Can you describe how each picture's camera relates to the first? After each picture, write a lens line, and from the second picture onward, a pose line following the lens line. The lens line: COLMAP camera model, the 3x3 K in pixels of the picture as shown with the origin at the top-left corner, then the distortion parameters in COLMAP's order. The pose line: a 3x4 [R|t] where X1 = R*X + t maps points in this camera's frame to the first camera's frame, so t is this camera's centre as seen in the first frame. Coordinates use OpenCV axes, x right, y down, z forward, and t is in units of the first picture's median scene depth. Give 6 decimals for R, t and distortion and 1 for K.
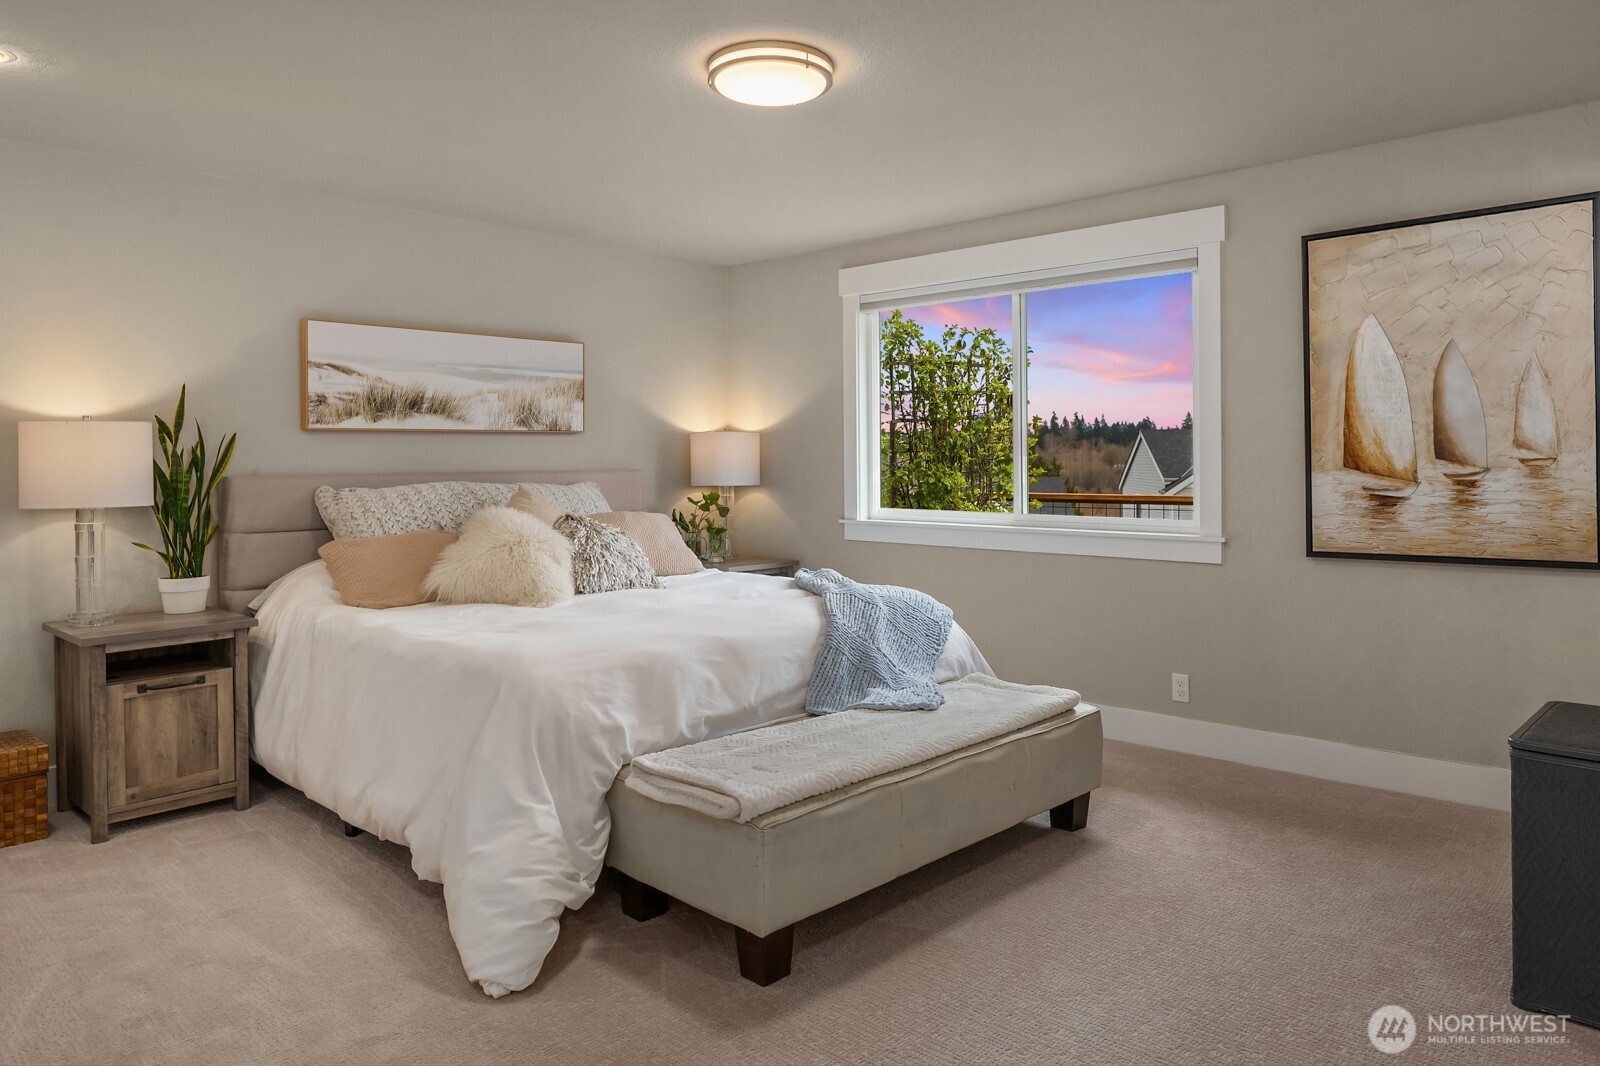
lens RADIAL K [[1085.0, 0, 803.7], [0, 1085.0, 495.8], [0, 0, 1]] dist [0.004493, 0.000955]
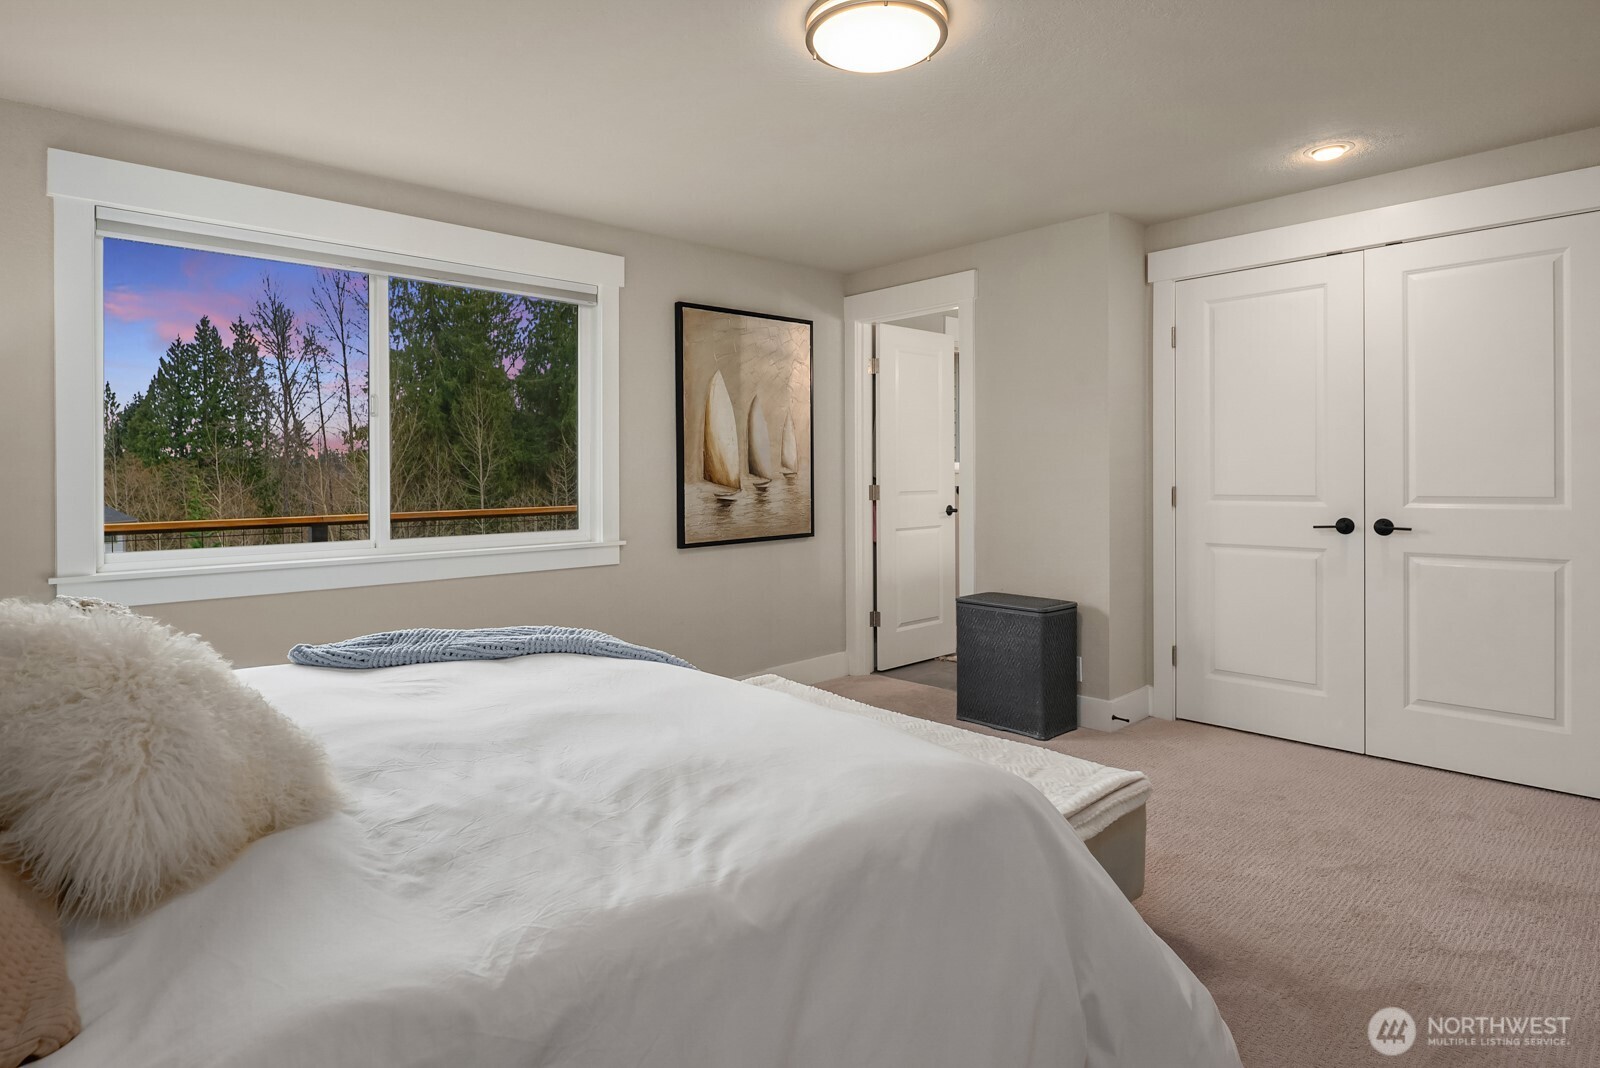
lens RADIAL K [[874.5, 0, 800.0], [0, 874.5, 534.0], [0, 0, 1]] dist [-0.001355, -0.000391]
pose [[0.048990, -0.063581, 0.996774, -0.618250], [0.041725, 0.997231, 0.061559, -0.021595], [-0.997927, 0.038575, 0.051507, 0.853326]]
